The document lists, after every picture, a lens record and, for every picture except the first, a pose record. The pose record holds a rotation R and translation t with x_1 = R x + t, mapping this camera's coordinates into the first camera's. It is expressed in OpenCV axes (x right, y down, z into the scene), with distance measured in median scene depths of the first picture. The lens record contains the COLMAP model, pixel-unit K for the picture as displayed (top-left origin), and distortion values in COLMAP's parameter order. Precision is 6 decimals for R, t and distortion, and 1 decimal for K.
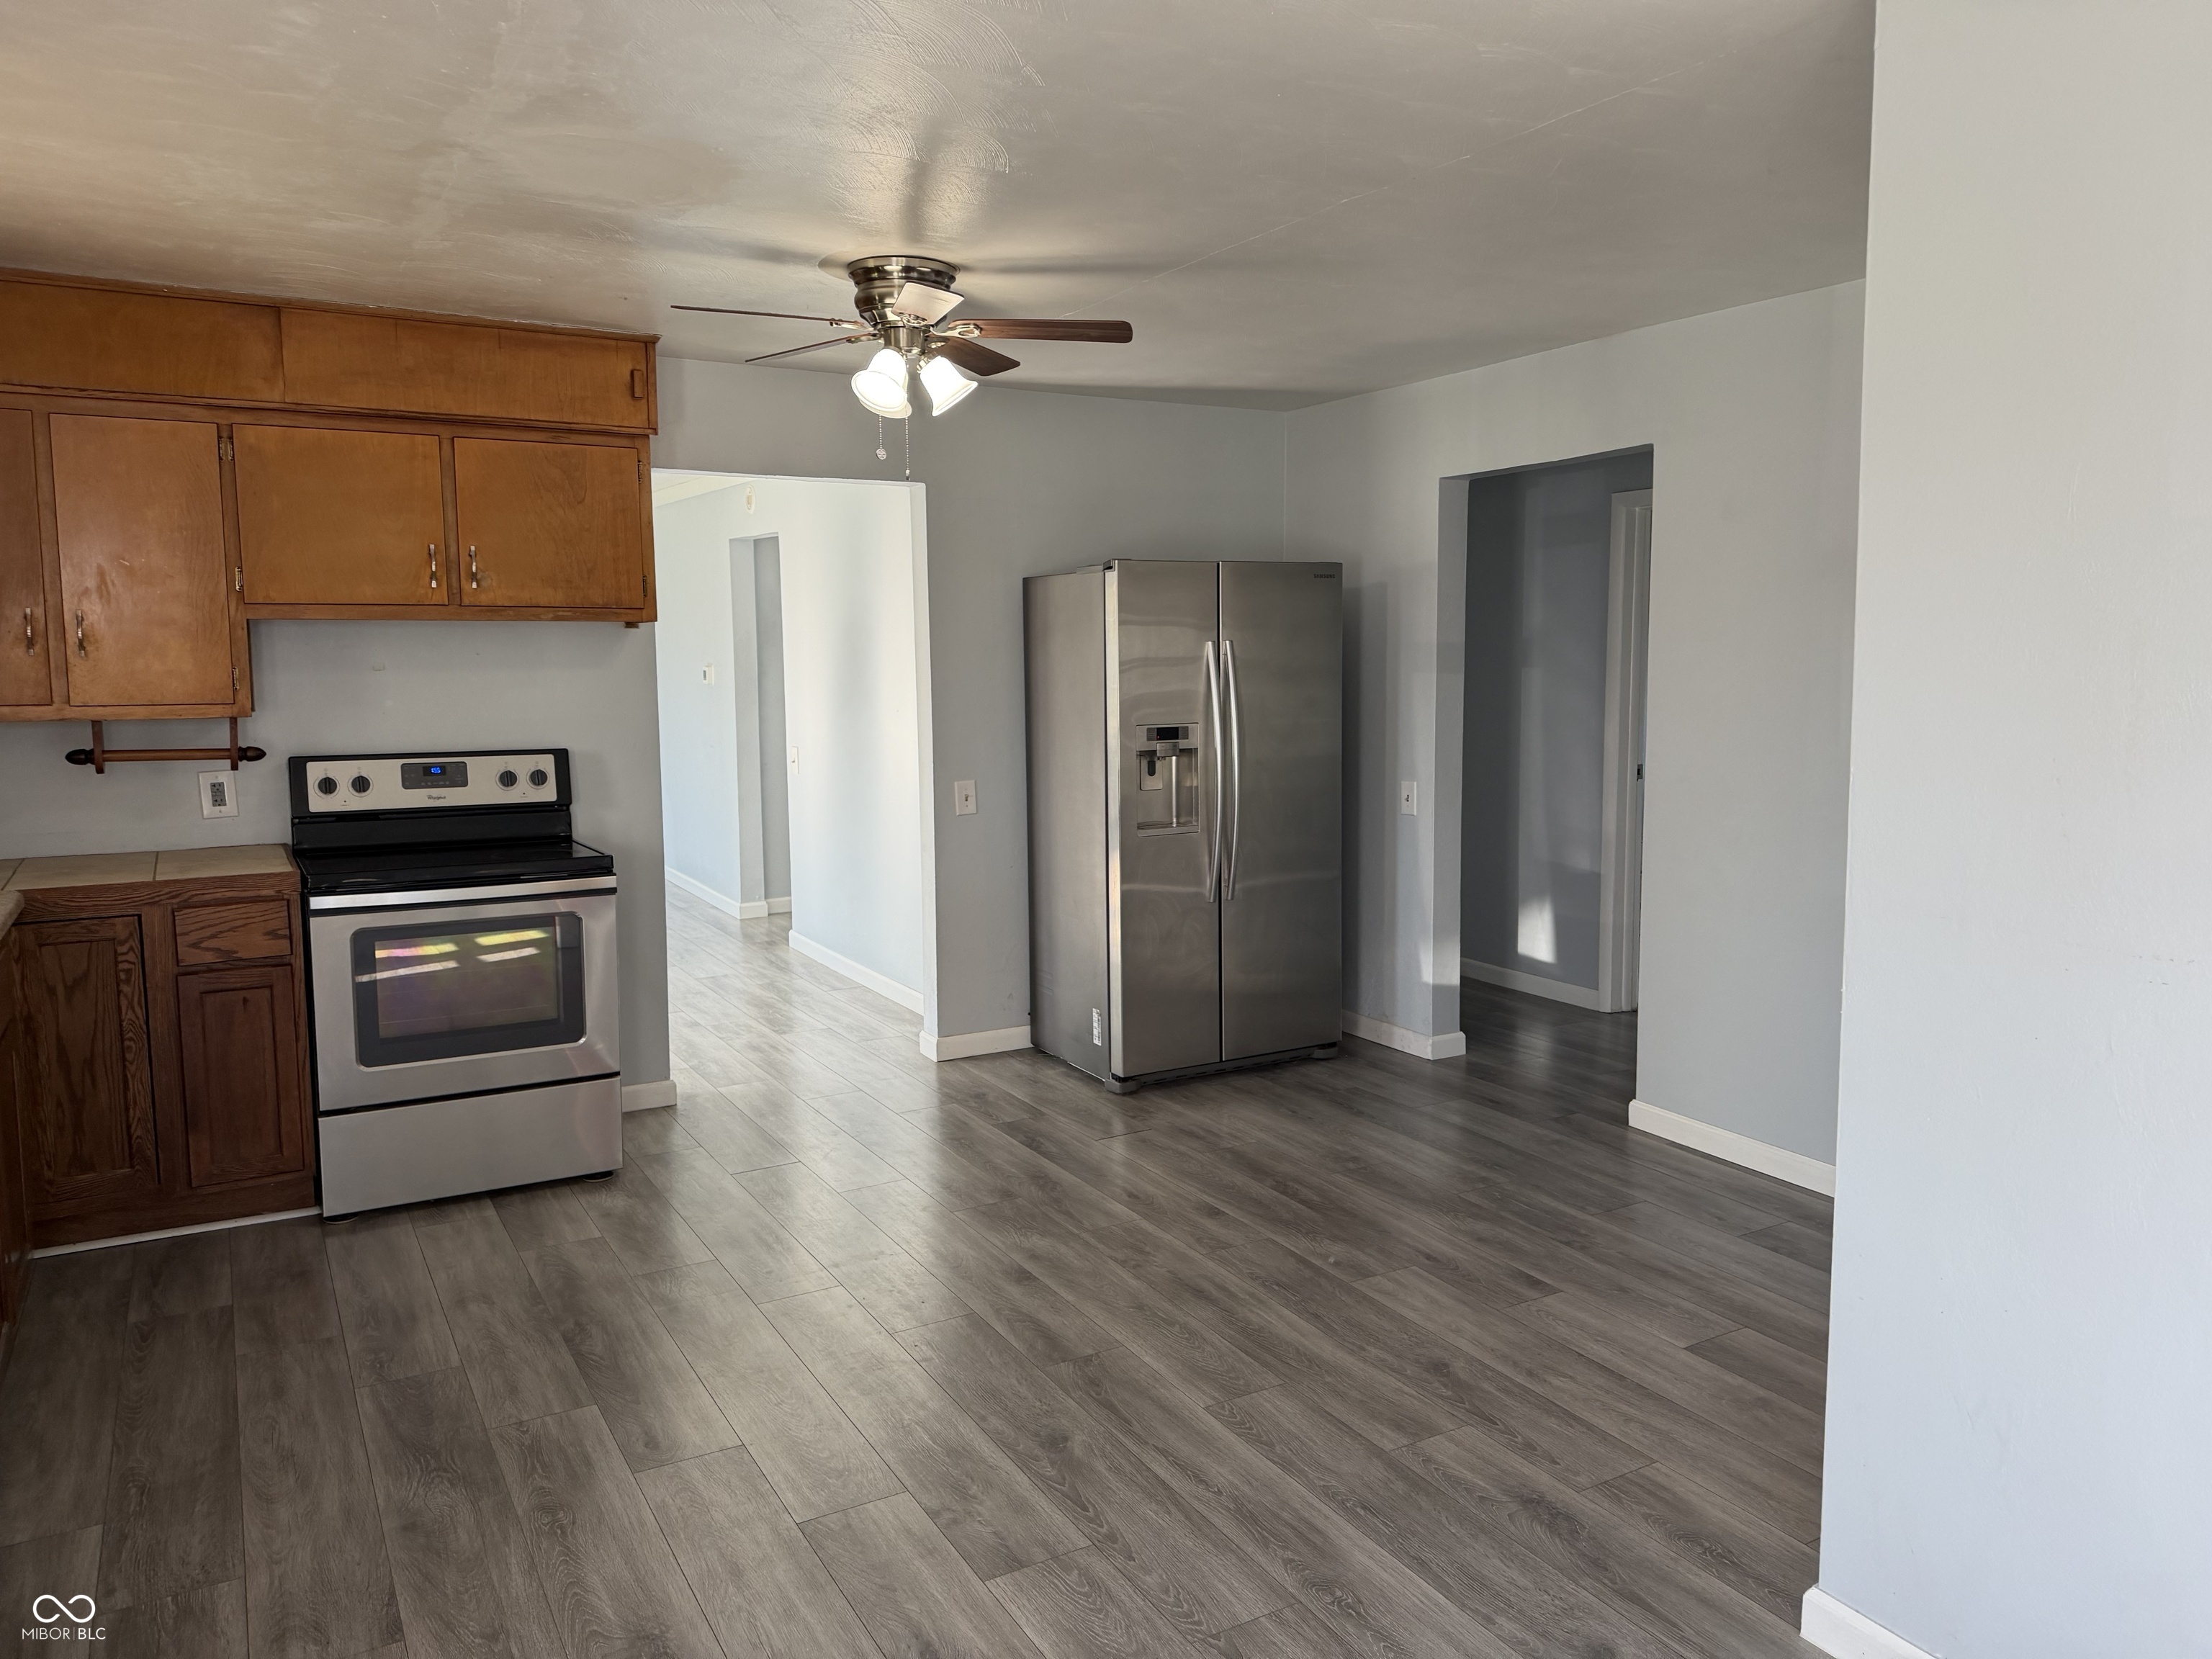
lens RADIAL K [[1600.7, 0, 1106.0], [0, 1600.7, 829.5], [0, 0, 1]] dist [0.078283, -0.006416]
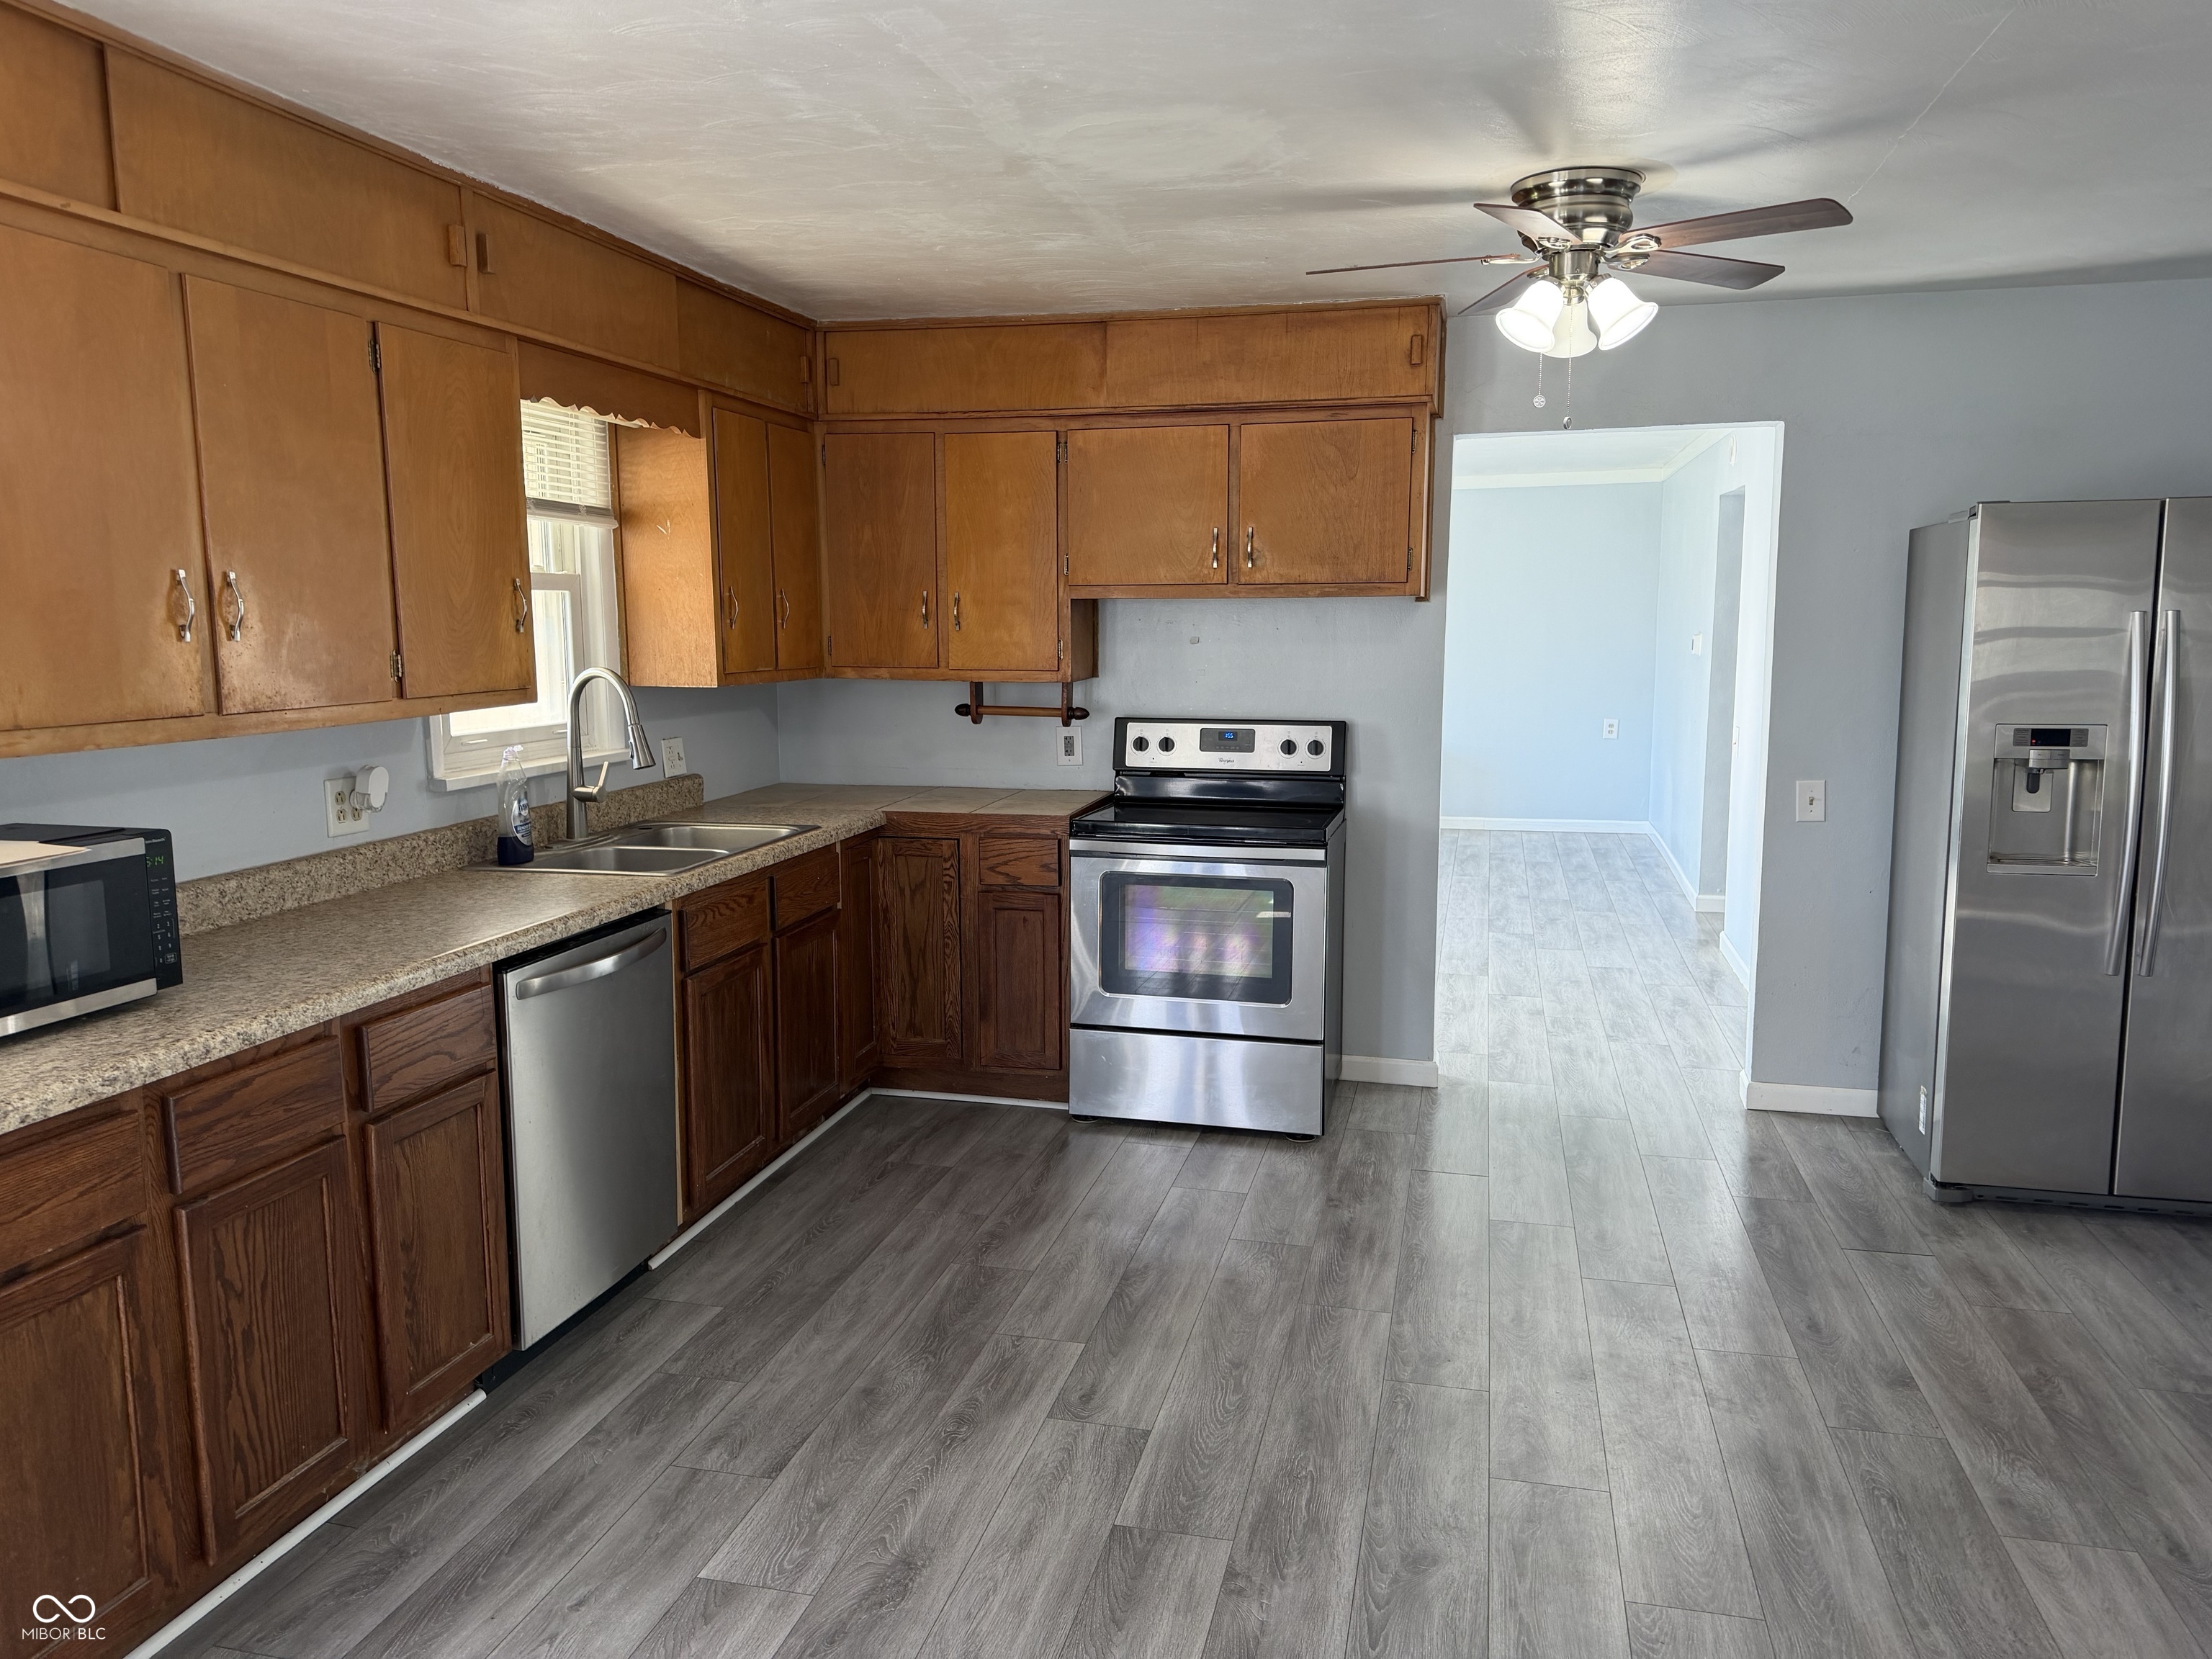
lens RADIAL K [[1592.1, 0, 1106.0], [0, 1592.1, 829.5], [0, 0, 1]] dist [0.227677, -0.210368]
pose [[0.742386, 0.098002, -0.662766, 0.266777], [-0.082494, 0.995087, 0.054738, -0.027969], [0.664875, 0.014037, 0.746823, 0.156975]]
